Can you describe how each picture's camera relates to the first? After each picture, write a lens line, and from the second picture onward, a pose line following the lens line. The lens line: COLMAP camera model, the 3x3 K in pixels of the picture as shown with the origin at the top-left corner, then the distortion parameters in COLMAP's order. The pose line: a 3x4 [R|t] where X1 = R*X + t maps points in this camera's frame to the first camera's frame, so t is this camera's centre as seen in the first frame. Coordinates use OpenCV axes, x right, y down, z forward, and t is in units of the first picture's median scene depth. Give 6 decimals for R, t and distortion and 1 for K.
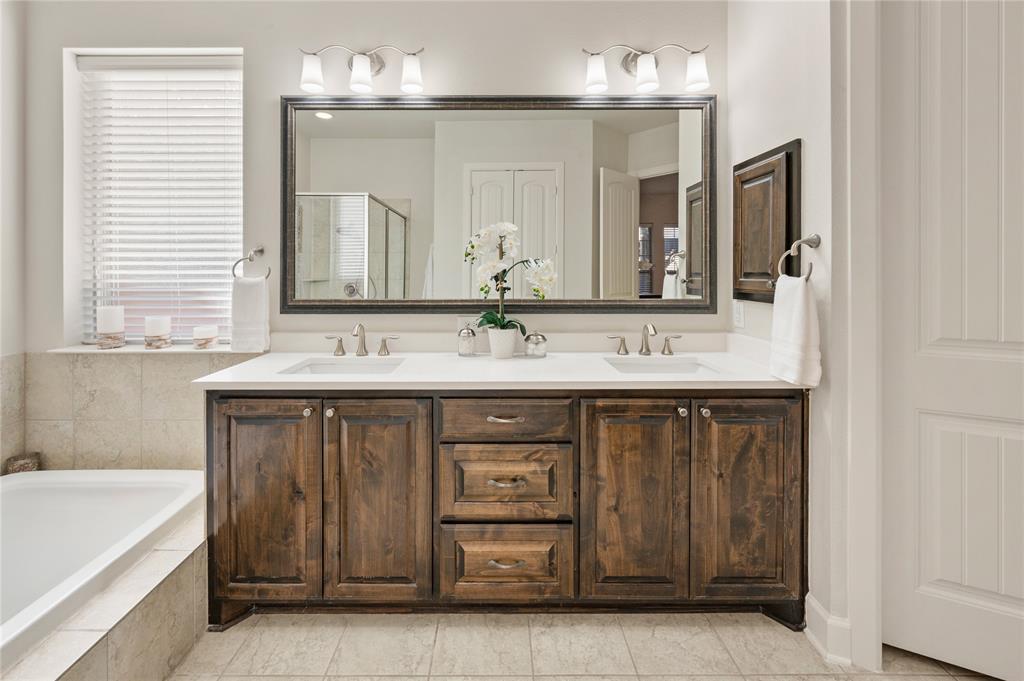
lens RADIAL K [[443.4, 0, 523.7], [0, 443.4, 271.4], [0, 0, 1]] dist [0.001050, 0.000422]
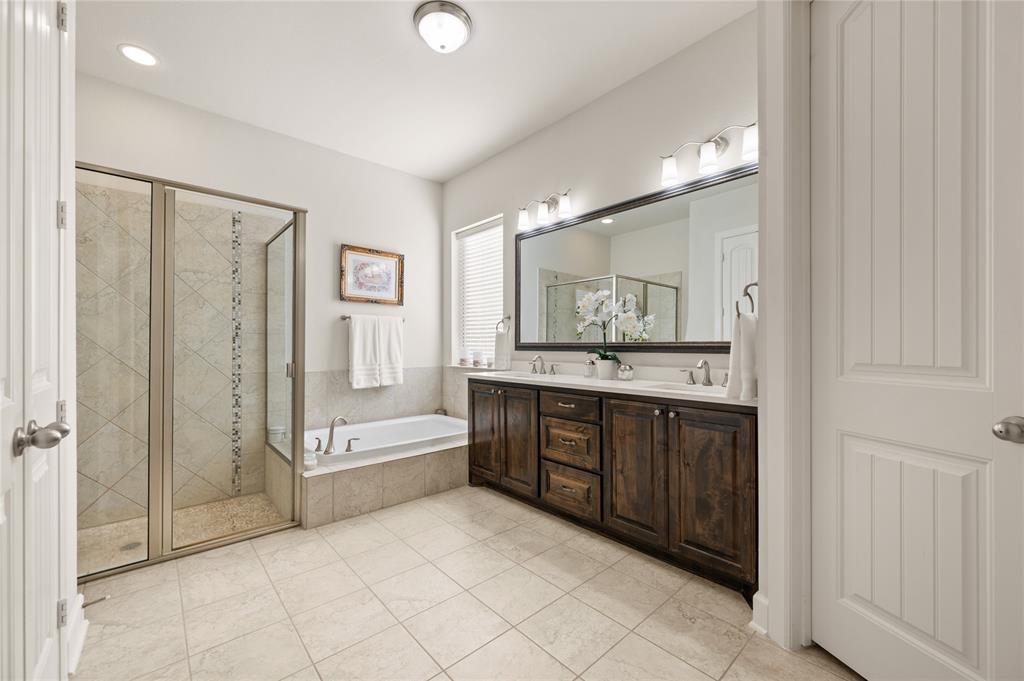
lens RADIAL K [[405.8, 0, 500.9], [0, 405.8, 339.4], [0, 0, 1]] dist [0.003886, 0.000131]
pose [[0.652522, -0.008415, -0.757723, 0.991086], [0.003240, 0.999960, -0.008316, 0.086999], [0.757763, 0.002972, 0.652523, -0.230300]]
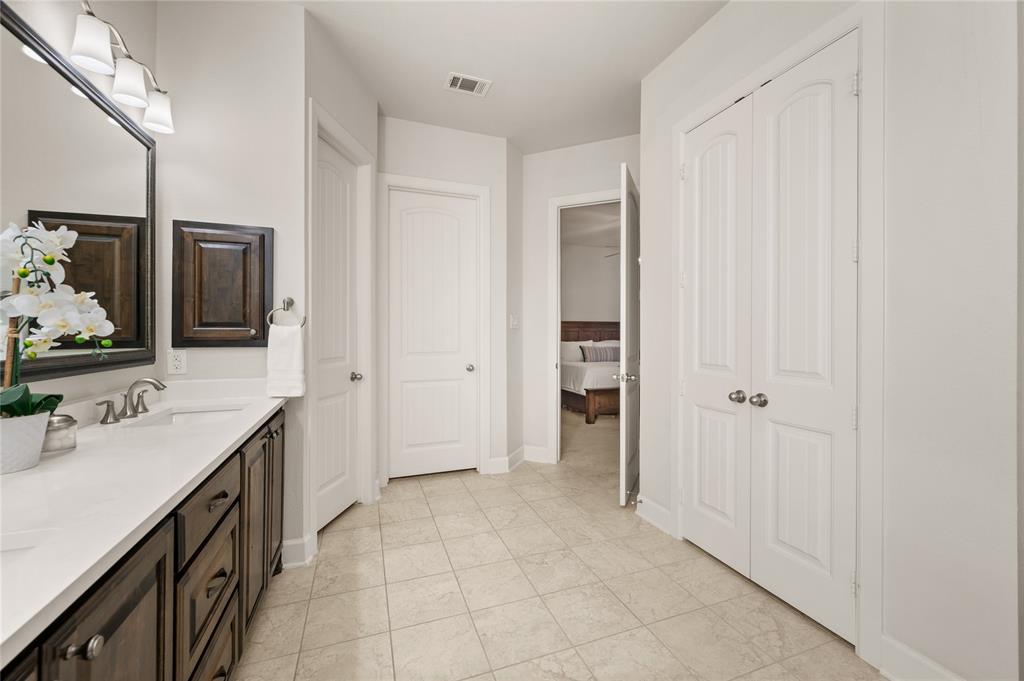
lens RADIAL K [[405.8, 0, 505.0], [0, 405.8, 337.9], [0, 0, 1]] dist [0.003886, 0.000131]
pose [[-0.332794, -0.008963, 0.942957, -0.913665], [-0.002285, 0.999960, 0.008699, 0.038429], [-0.942997, 0.000740, -0.332801, 0.778007]]
